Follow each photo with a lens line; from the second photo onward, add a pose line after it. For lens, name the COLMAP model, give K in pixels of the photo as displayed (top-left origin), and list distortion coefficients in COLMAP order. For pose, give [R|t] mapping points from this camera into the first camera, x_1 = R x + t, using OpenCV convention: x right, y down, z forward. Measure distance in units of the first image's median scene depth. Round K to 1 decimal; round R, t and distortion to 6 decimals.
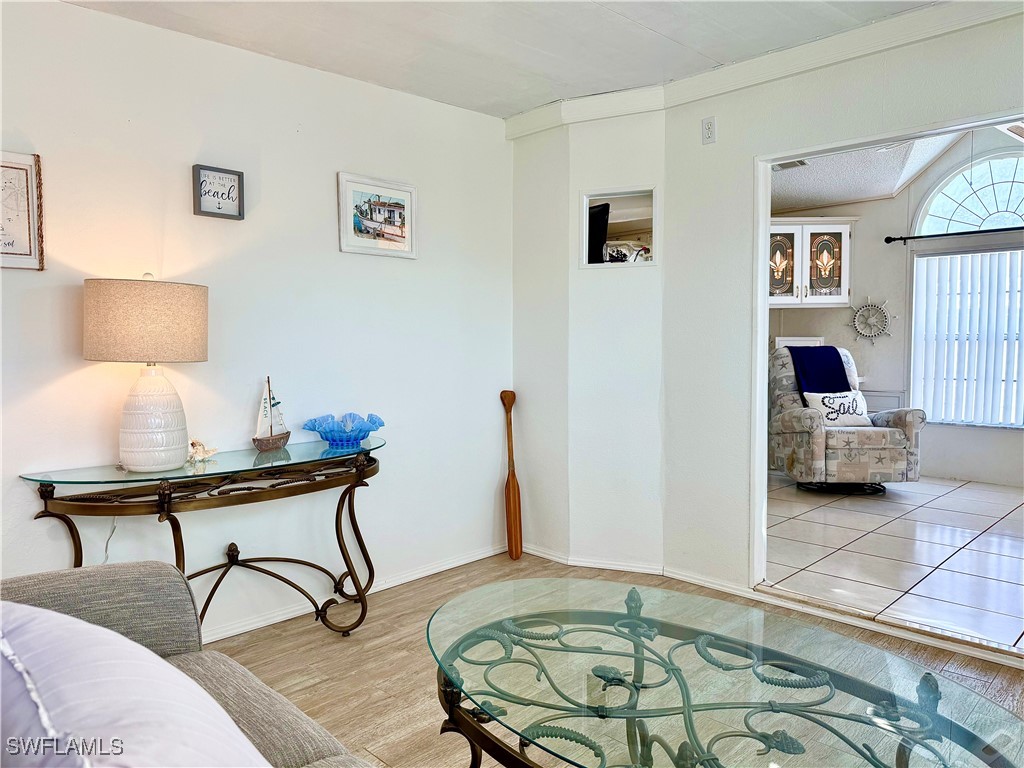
lens RADIAL K [[729.0, 0, 518.9], [0, 729.0, 385.2], [0, 0, 1]] dist [0.078645, -0.007962]
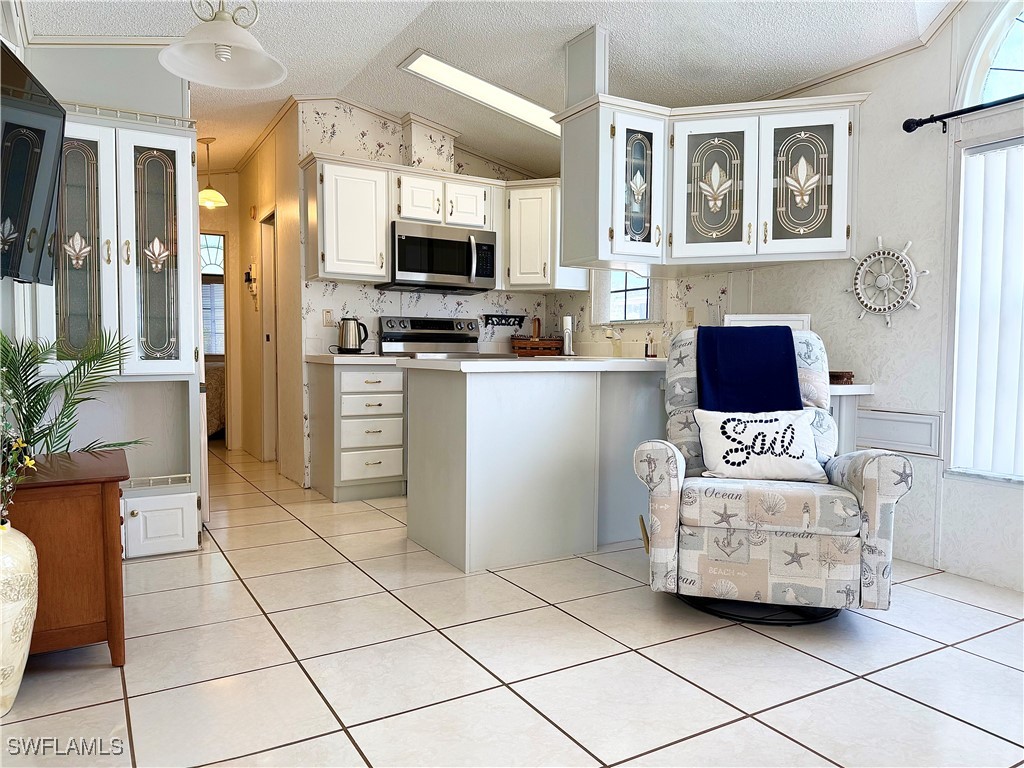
lens RADIAL K [[729.0, 0, 508.5], [0, 729.0, 375.2], [0, 0, 1]] dist [0.078645, -0.007962]
pose [[0.963839, 0.020967, -0.265659, 0.383702], [-0.026414, 0.999507, -0.016946, -0.002459], [0.265172, 0.023350, 0.963918, 0.437511]]
